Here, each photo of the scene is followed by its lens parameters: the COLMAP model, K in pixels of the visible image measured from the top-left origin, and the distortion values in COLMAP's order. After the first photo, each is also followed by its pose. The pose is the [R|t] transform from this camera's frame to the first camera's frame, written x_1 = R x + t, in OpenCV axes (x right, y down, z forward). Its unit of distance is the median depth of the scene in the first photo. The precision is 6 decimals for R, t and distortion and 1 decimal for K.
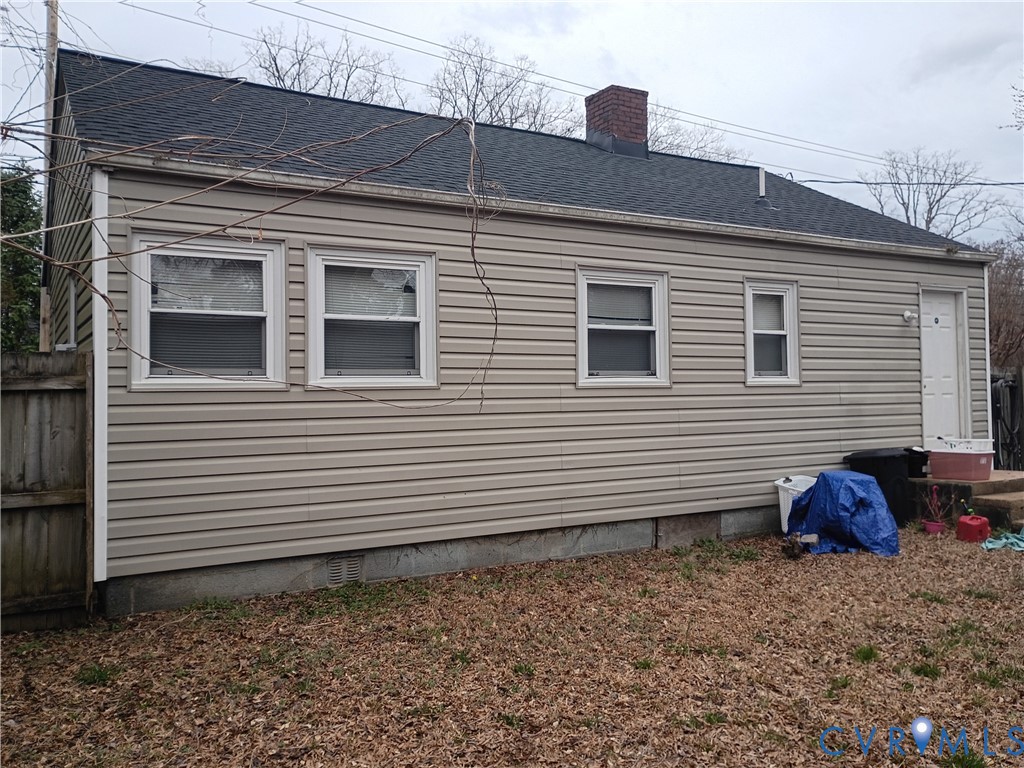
lens RADIAL K [[855.4, 0, 512.0], [0, 855.4, 384.0], [0, 0, 1]] dist [0.055591, -0.064261]
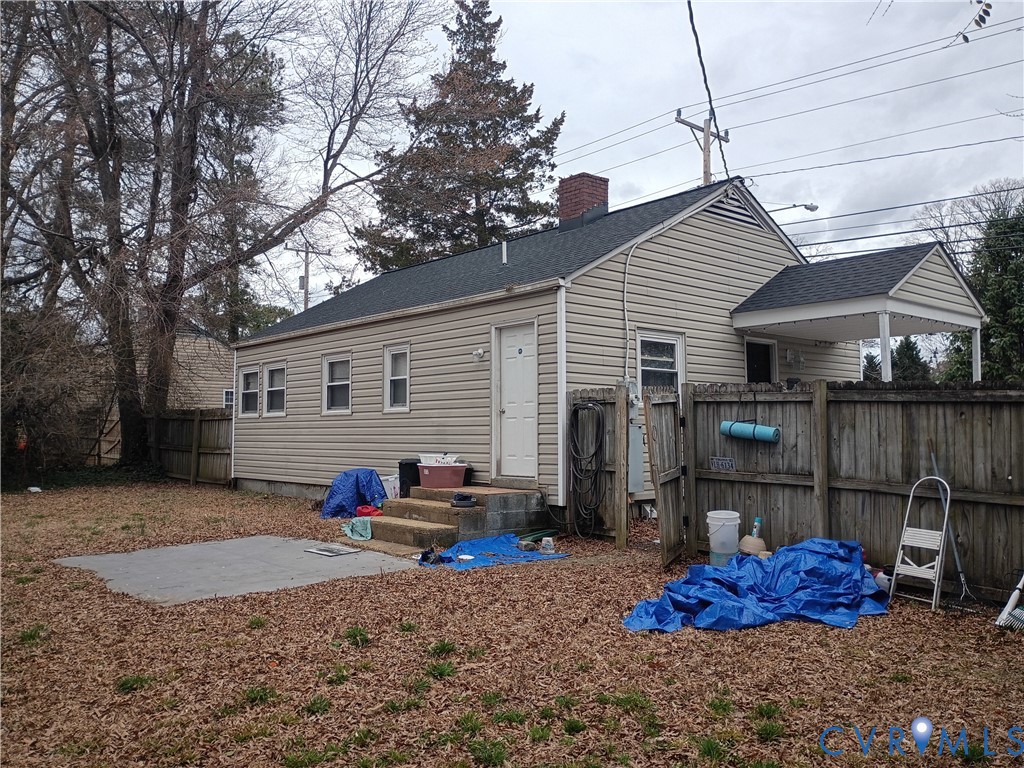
lens RADIAL K [[855.4, 0, 512.0], [0, 855.4, 384.0], [0, 0, 1]] dist [0.055591, -0.064261]
pose [[0.175760, -0.044681, -0.983419, 1.869925], [0.009276, 0.999000, -0.043731, 0.019363], [0.984389, -0.001435, 0.175999, 0.952553]]
